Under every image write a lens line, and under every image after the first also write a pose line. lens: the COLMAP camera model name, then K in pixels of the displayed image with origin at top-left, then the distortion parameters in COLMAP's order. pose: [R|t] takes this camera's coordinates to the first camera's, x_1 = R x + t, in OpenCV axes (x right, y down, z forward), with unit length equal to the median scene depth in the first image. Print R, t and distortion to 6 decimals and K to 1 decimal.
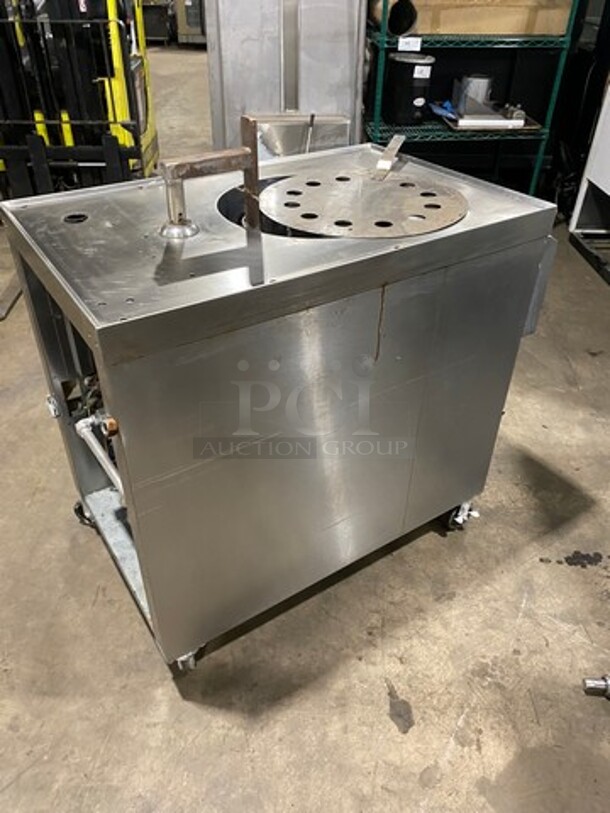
lens RADIAL K [[615.0, 0, 298.1], [0, 615.0, 402.2], [0, 0, 1]] dist [-0.002147, 0.017515]
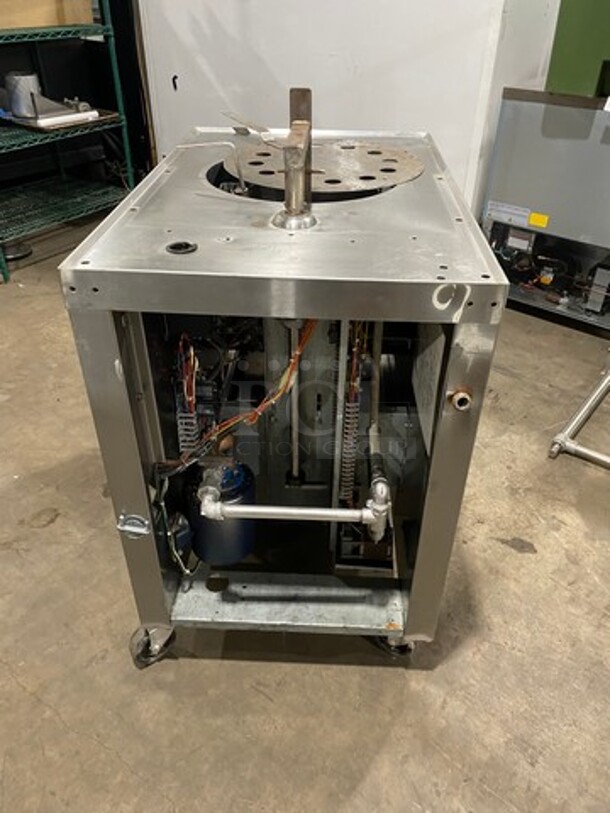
lens RADIAL K [[615.0, 0, 306.3], [0, 615.0, 408.0], [0, 0, 1]] dist [-0.002147, 0.017515]
pose [[0.582089, -0.464937, 0.667088, -0.770343], [0.460855, 0.864547, 0.200426, -0.187696], [-0.669914, 0.190765, 0.717512, 0.321894]]
